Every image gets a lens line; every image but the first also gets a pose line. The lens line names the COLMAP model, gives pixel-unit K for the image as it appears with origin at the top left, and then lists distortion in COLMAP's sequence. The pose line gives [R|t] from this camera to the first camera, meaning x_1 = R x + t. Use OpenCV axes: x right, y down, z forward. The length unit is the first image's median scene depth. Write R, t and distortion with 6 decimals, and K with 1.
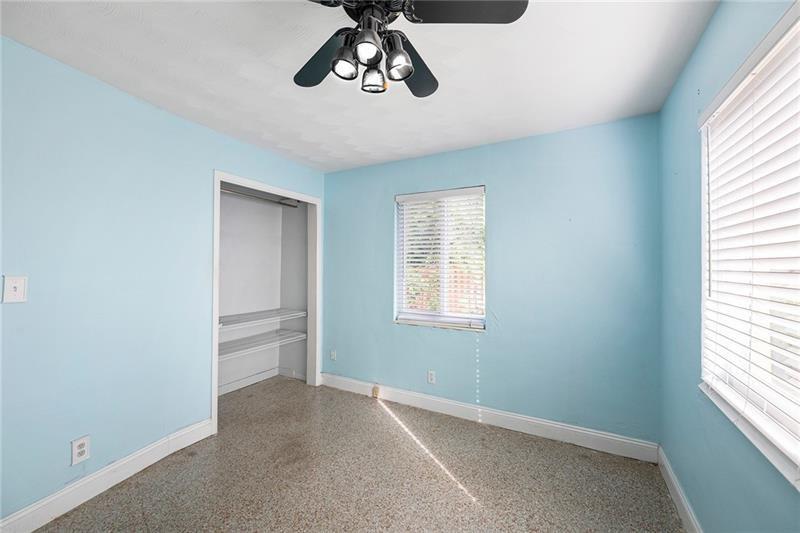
lens RADIAL K [[324.1, 0, 402.2], [0, 324.1, 261.5], [0, 0, 1]] dist [-0.002269, -0.000425]
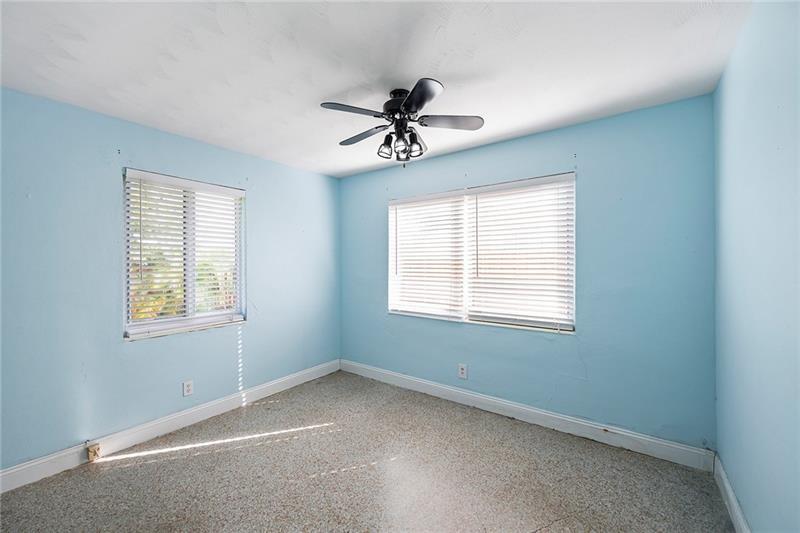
lens RADIAL K [[324.1, 0, 402.2], [0, 324.1, 261.5], [0, 0, 1]] dist [-0.002269, -0.000425]
pose [[0.127064, -0.003370, 0.991889, -0.902983], [-0.006370, 0.999971, 0.004213, -0.005432], [-0.991874, -0.006853, 0.127038, 0.367839]]
